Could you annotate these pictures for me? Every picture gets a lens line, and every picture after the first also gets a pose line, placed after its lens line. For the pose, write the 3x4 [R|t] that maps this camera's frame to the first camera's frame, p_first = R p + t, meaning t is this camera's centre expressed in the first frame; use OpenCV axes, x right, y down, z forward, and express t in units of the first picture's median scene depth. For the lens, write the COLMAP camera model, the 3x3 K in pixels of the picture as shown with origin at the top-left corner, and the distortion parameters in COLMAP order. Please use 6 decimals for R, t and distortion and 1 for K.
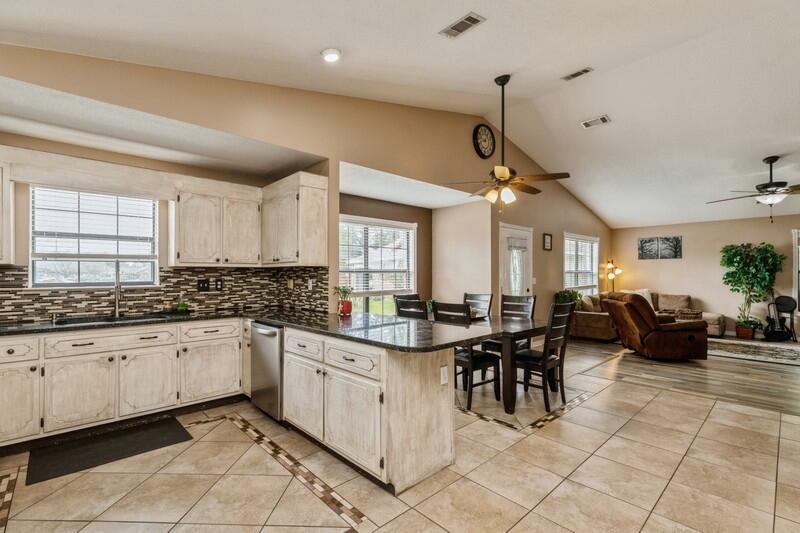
lens RADIAL K [[369.3, 0, 405.0], [0, 369.3, 272.4], [0, 0, 1]] dist [0.003235, 0.001137]
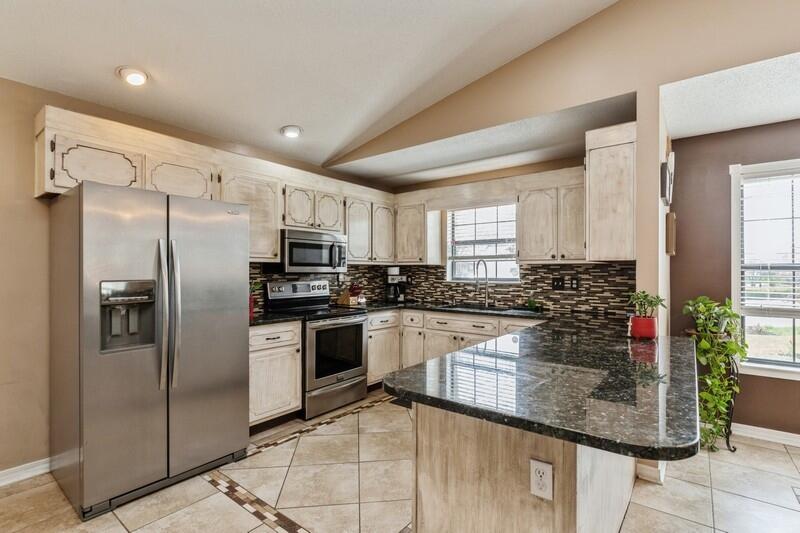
lens RADIAL K [[380.5, 0, 394.3], [0, 380.5, 269.0], [0, 0, 1]] dist [-0.004071, -0.001229]
pose [[0.143504, -0.003121, -0.989645, 0.457956], [0.000741, 0.999995, -0.003047, 0.000369], [0.989650, -0.000297, 0.143505, 0.583511]]
